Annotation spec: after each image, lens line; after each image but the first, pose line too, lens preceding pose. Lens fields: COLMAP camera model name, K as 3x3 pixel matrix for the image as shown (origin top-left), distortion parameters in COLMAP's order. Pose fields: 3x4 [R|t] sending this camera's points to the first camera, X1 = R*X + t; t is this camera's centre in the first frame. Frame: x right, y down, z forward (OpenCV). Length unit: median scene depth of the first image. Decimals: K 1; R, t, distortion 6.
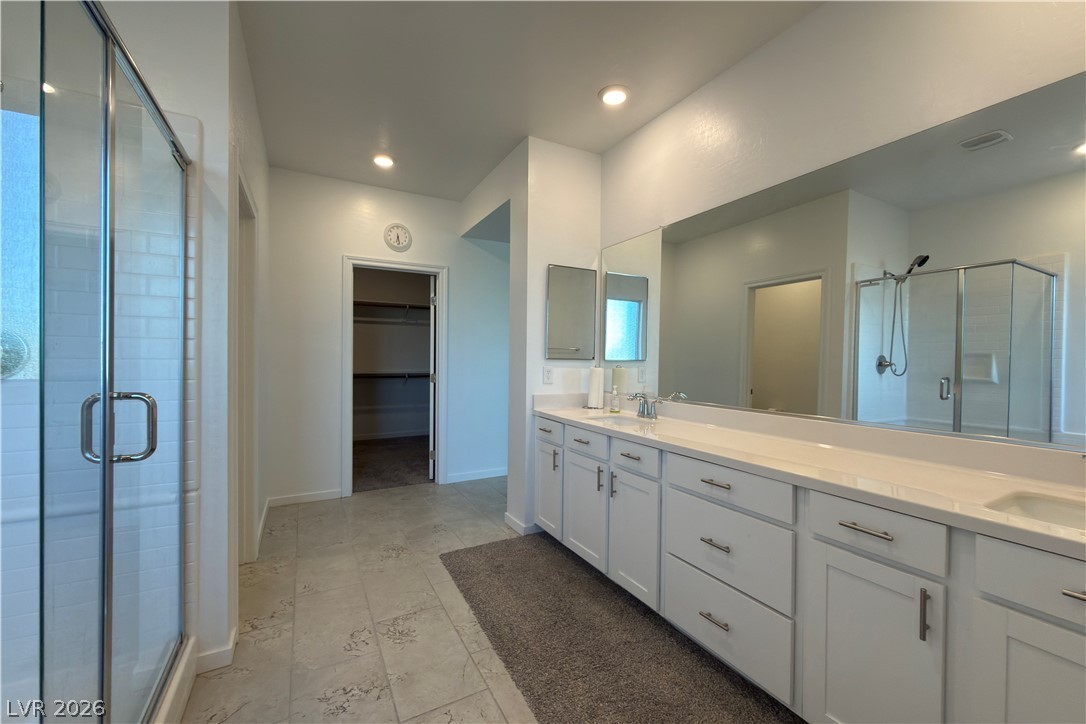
lens RADIAL K [[434.0, 0, 544.5], [0, 434.0, 361.5], [0, 0, 1]] dist [0.002146, 0.000043]
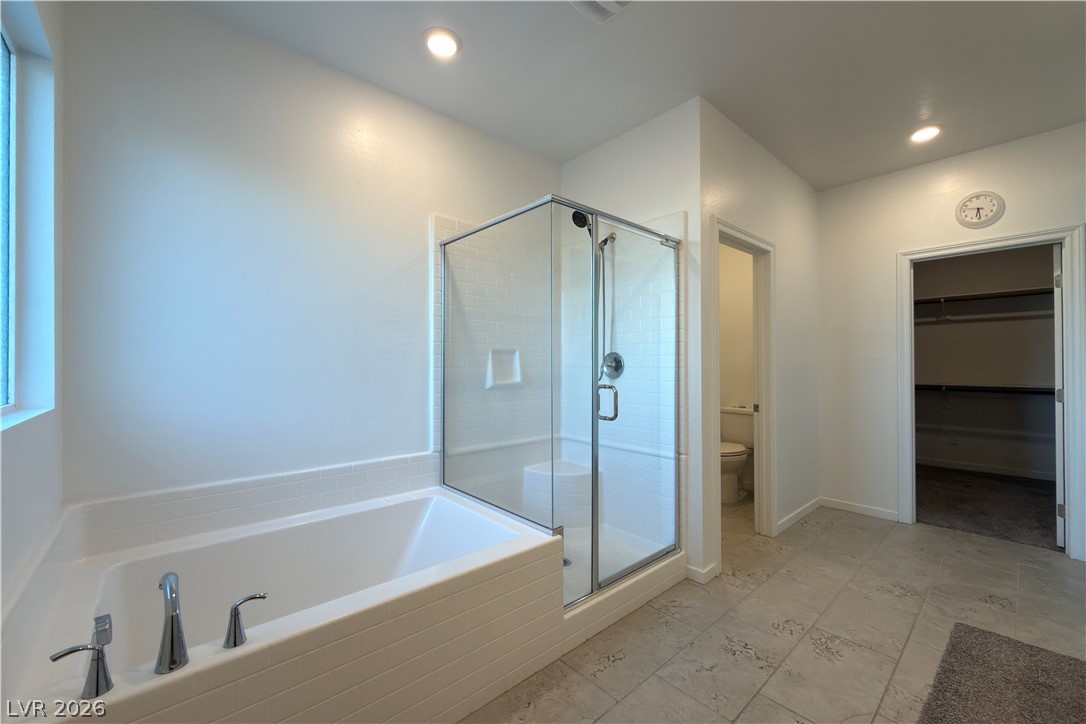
lens RADIAL K [[434.0, 0, 544.4], [0, 434.0, 363.3], [0, 0, 1]] dist [0.002146, 0.000043]
pose [[0.223589, -0.013562, -0.974589, 0.312588], [-0.003385, 0.999886, -0.014691, 0.000805], [0.974678, 0.006584, 0.223518, 0.100341]]
